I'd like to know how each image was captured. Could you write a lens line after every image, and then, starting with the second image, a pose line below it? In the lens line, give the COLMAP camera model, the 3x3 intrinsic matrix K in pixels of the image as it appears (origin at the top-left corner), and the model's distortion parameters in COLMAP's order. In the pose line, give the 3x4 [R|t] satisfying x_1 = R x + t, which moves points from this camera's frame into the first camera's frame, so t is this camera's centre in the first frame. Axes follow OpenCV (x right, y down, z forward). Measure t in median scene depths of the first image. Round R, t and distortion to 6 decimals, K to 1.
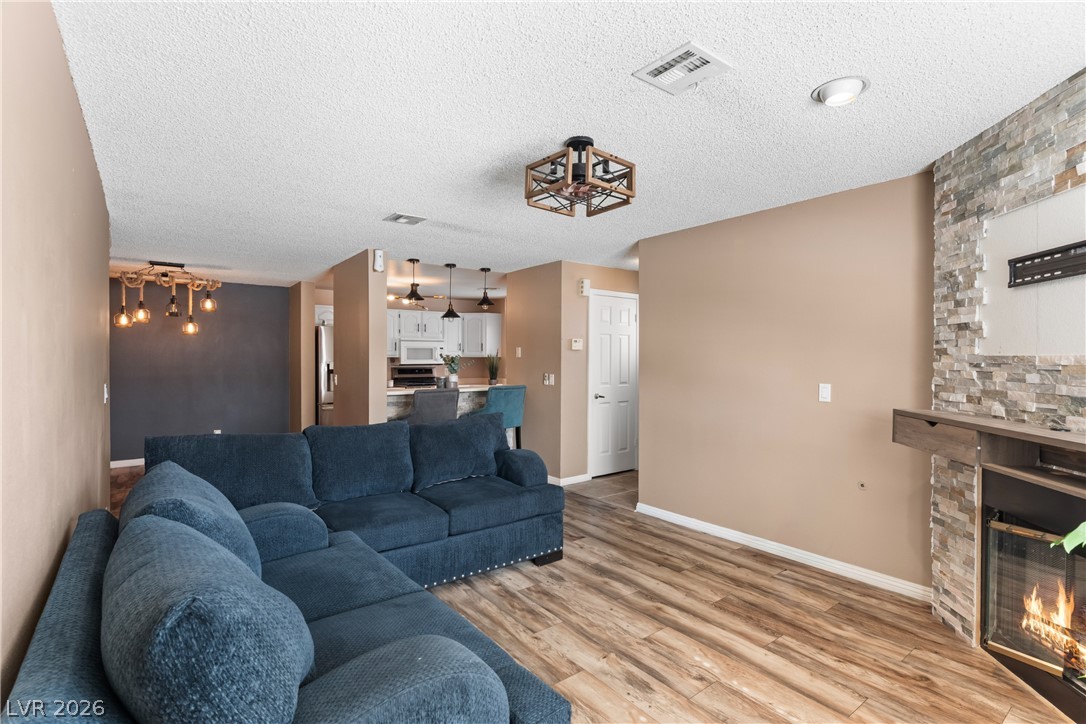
lens RADIAL K [[517.0, 0, 543.0], [0, 517.0, 362.0], [0, 0, 1]] dist [-0.001974, -0.000046]
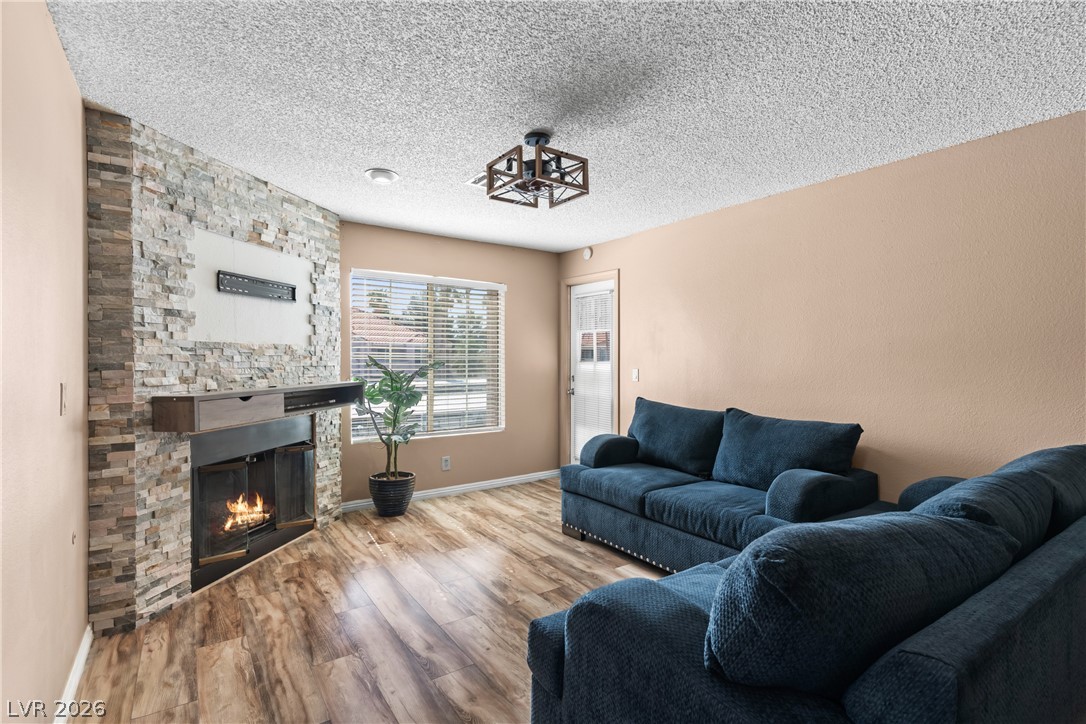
lens RADIAL K [[517.0, 0, 543.0], [0, 517.0, 362.0], [0, 0, 1]] dist [-0.001974, -0.000046]
pose [[-0.999194, -0.003192, 0.040020, 0.016362], [-0.002566, 0.999874, 0.015688, 0.013291], [-0.040065, 0.015573, -0.999076, 2.010323]]
